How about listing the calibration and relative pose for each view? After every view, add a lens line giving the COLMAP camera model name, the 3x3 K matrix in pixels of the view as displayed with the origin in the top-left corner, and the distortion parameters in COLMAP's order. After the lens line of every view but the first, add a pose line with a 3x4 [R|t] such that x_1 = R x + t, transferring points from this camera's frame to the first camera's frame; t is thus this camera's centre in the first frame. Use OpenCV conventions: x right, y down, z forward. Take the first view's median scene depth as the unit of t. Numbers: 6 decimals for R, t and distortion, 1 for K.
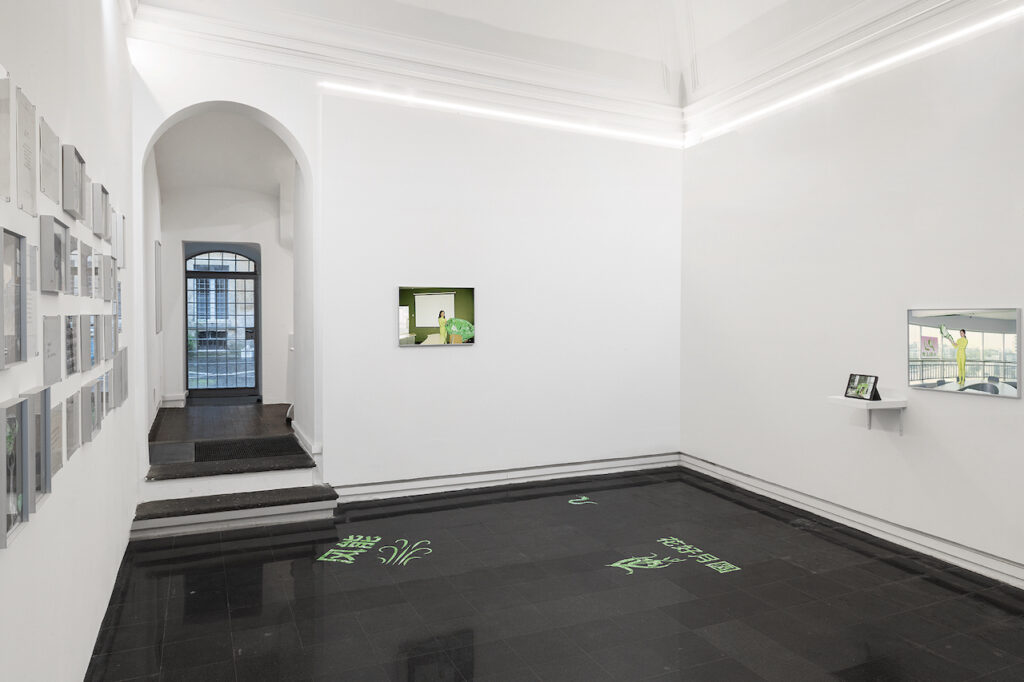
lens RADIAL K [[708.4, 0, 507.0], [0, 708.4, 341.1], [0, 0, 1]] dist [-0.002237, 0.001888]
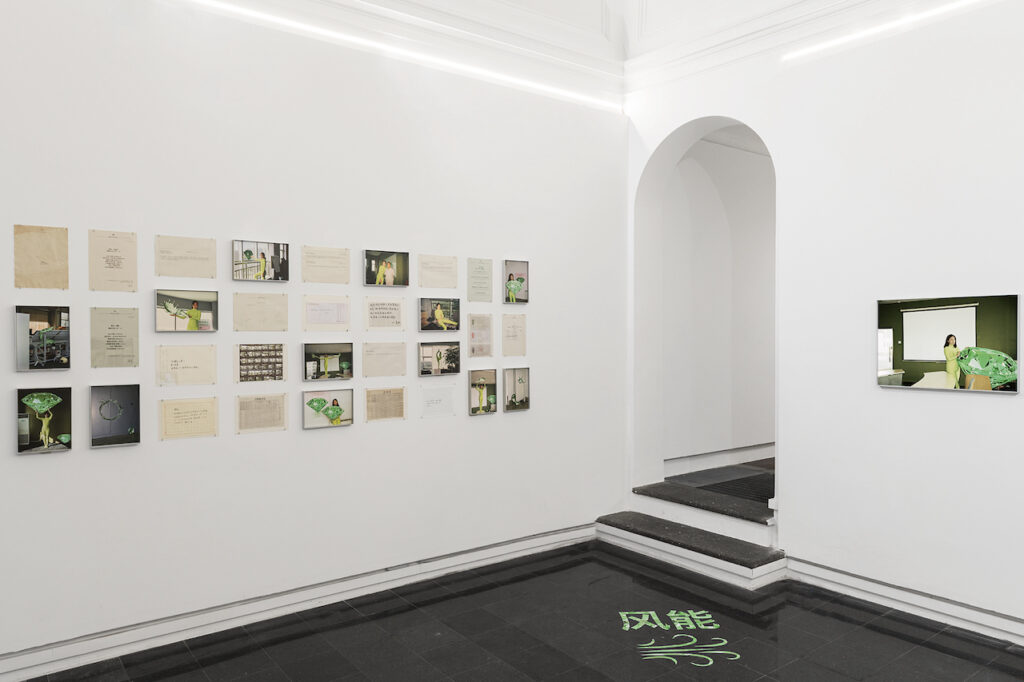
lens RADIAL K [[708.4, 0, 505.0], [0, 708.4, 337.8], [0, 0, 1]] dist [-0.002237, 0.001888]
pose [[0.201312, 0.009828, -0.979478, 0.527271], [-0.018460, 0.999810, 0.006238, -0.044339], [0.979353, 0.016826, 0.201456, 0.584453]]
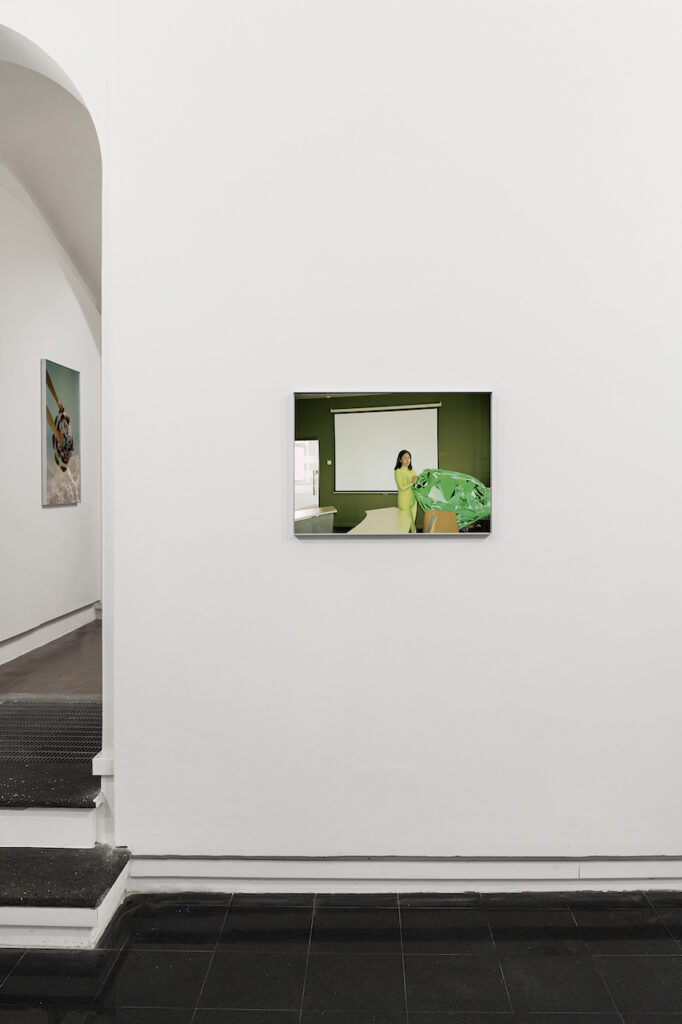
lens RADIAL K [[1125.9, 0, 342.2], [0, 1125.9, 510.6], [0, 0, 1]] dist [-0.061871, 0.000000]
pose [[0.899092, 0.013834, -0.437541, 0.189430], [-0.013877, 0.999899, 0.003100, -0.012241], [0.437539, 0.003285, 0.899193, 0.484957]]
